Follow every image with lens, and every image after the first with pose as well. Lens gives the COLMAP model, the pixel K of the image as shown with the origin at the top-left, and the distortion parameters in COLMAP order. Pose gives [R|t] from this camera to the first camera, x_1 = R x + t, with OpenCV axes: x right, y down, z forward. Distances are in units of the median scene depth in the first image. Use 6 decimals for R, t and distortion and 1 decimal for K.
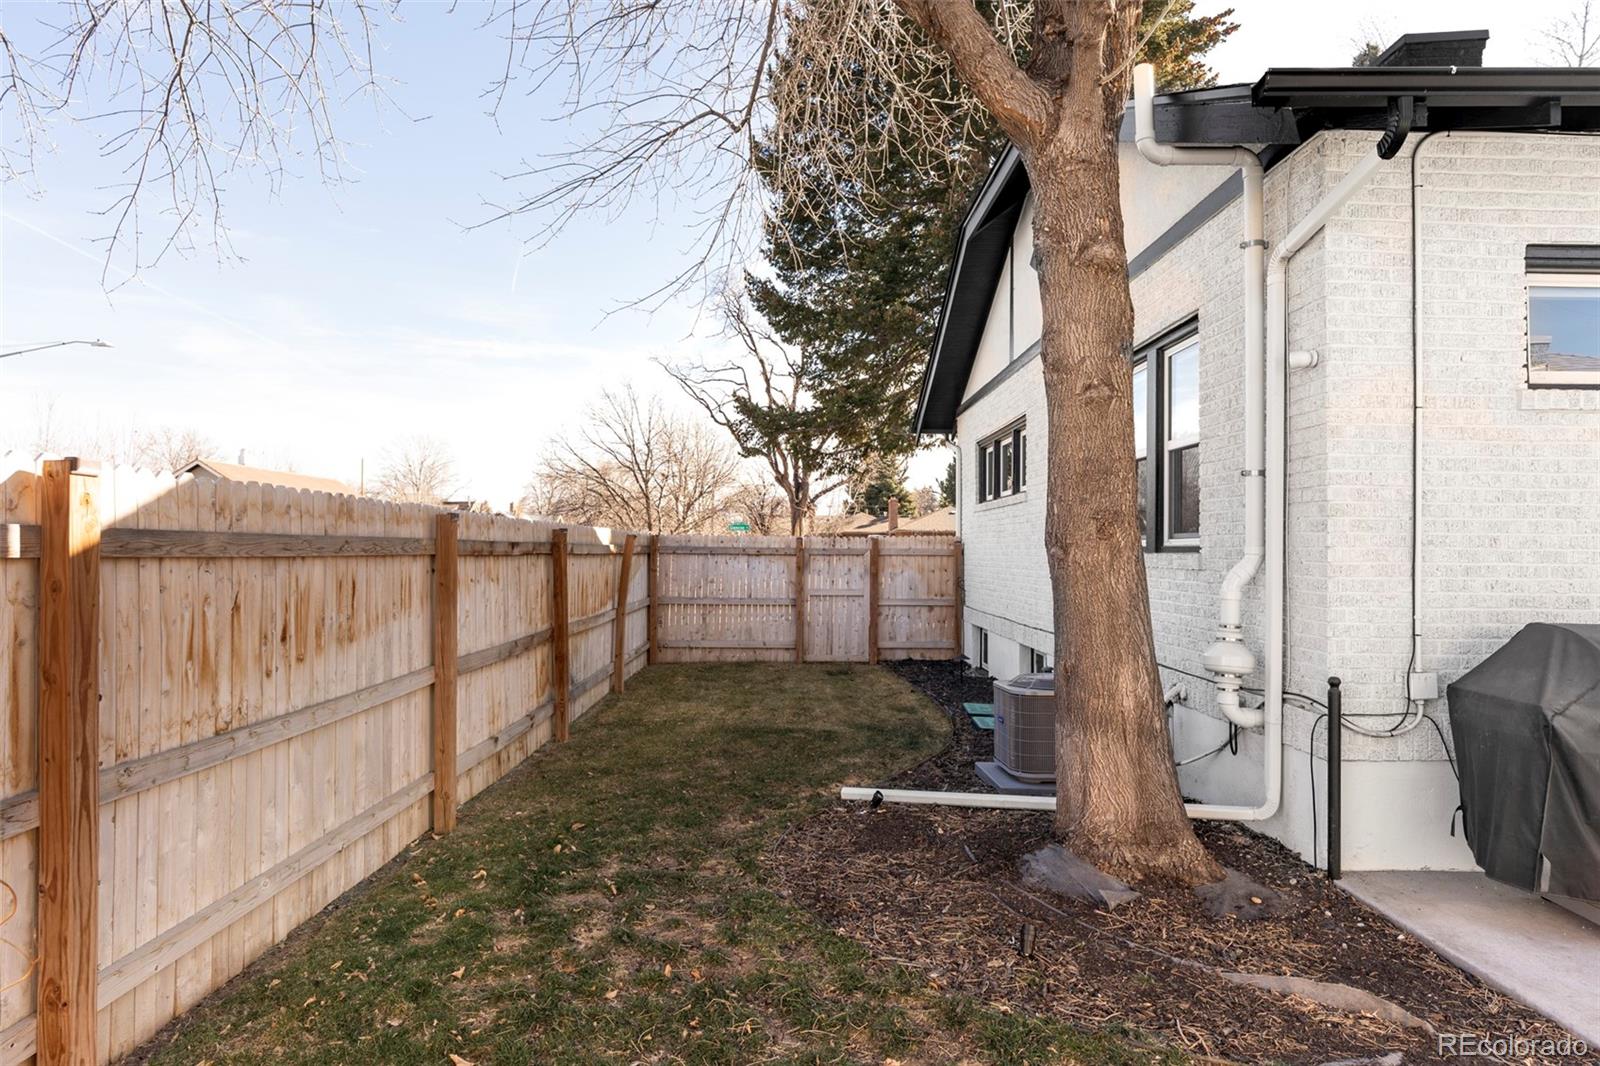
lens RADIAL K [[856.3, 0, 798.4], [0, 856.3, 534.7], [0, 0, 1]] dist [-0.010062, 0.004065]
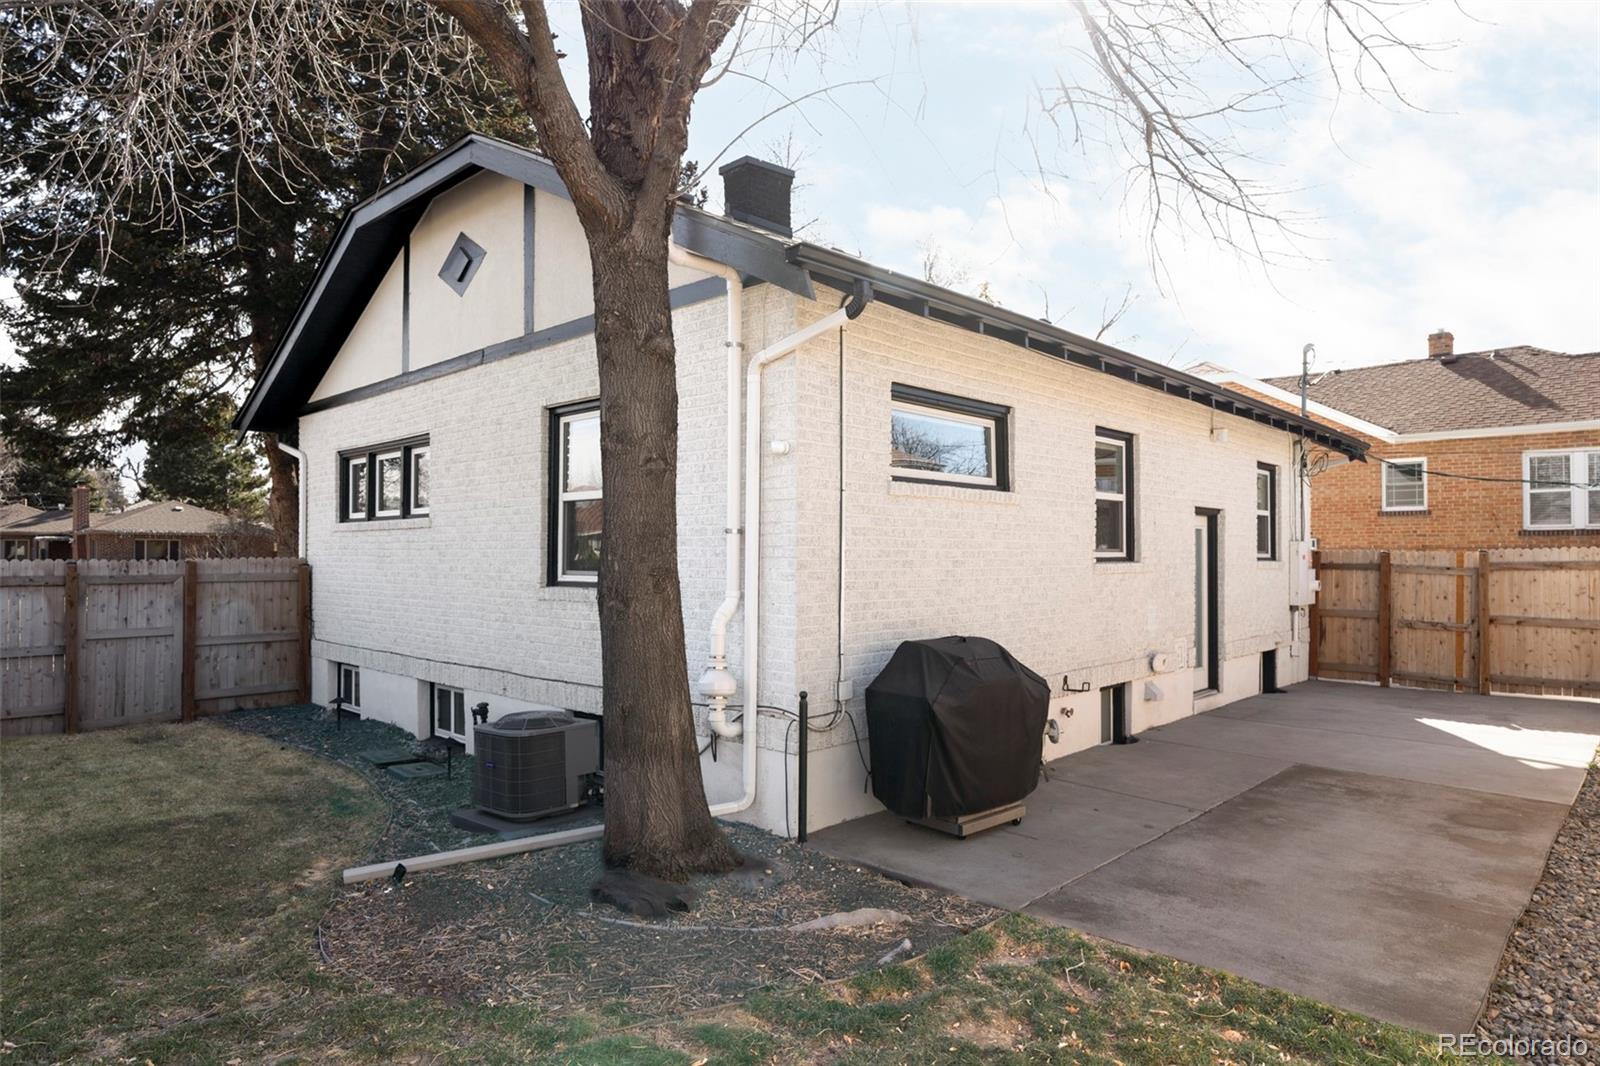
lens RADIAL K [[945.7, 0, 801.9], [0, 945.7, 538.5], [0, 0, 1]] dist [-0.013623, 0.007944]
pose [[0.692710, 0.005026, 0.721198, -0.402378], [-0.010561, 0.999939, 0.003175, -0.070096], [-0.721139, -0.009816, 0.692721, -0.017692]]
